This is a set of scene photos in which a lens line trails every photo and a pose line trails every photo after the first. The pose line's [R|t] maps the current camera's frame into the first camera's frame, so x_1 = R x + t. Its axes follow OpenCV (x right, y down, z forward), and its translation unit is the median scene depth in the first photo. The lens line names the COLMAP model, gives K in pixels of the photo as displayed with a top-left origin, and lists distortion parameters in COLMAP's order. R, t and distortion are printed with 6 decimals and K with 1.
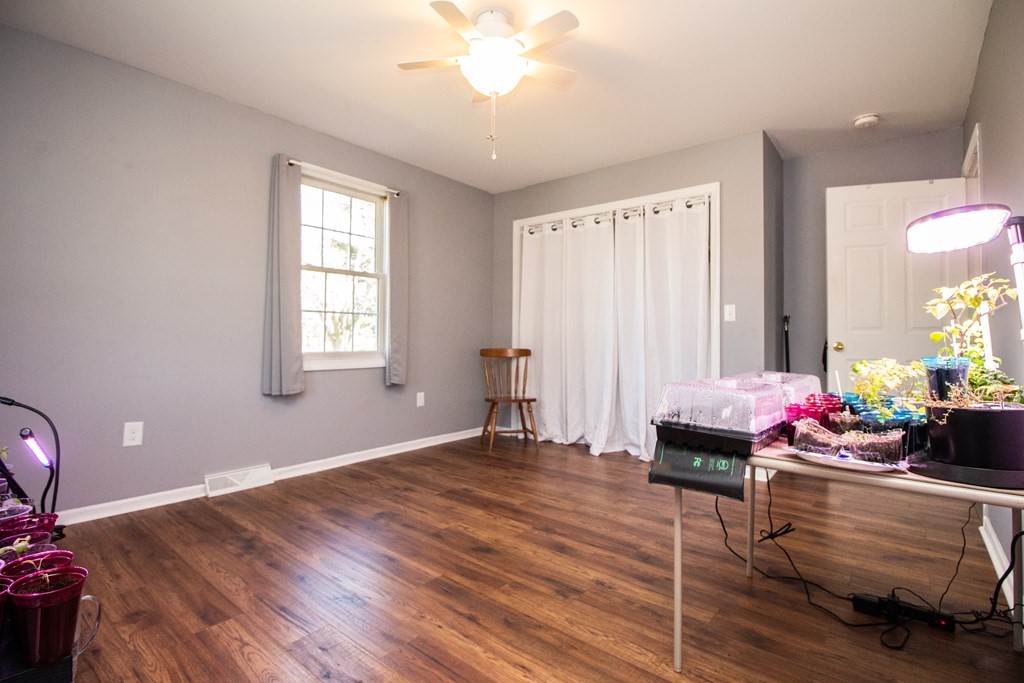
lens RADIAL K [[473.4, 0, 508.7], [0, 473.4, 334.4], [0, 0, 1]] dist [0.000860, -0.012147]
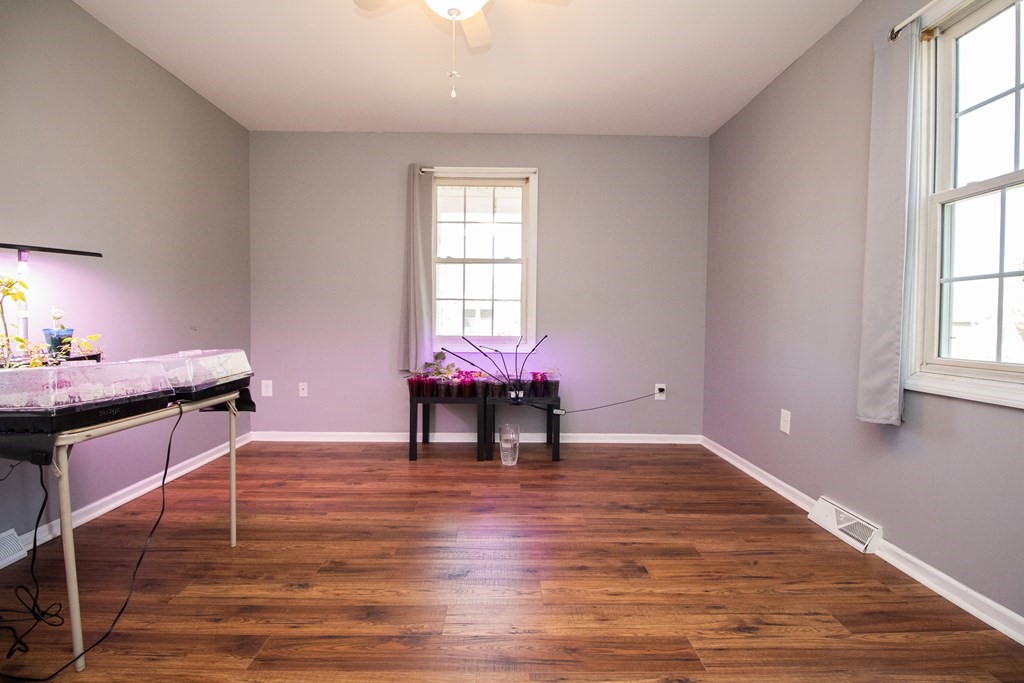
lens RADIAL K [[494.3, 0, 509.5], [0, 494.3, 336.9], [0, 0, 1]] dist [-0.001227, -0.014600]
pose [[-0.764296, 0.003394, -0.644856, 0.423572], [-0.012743, 0.999711, 0.020364, 0.015043], [0.644740, 0.023782, -0.764032, 1.665409]]
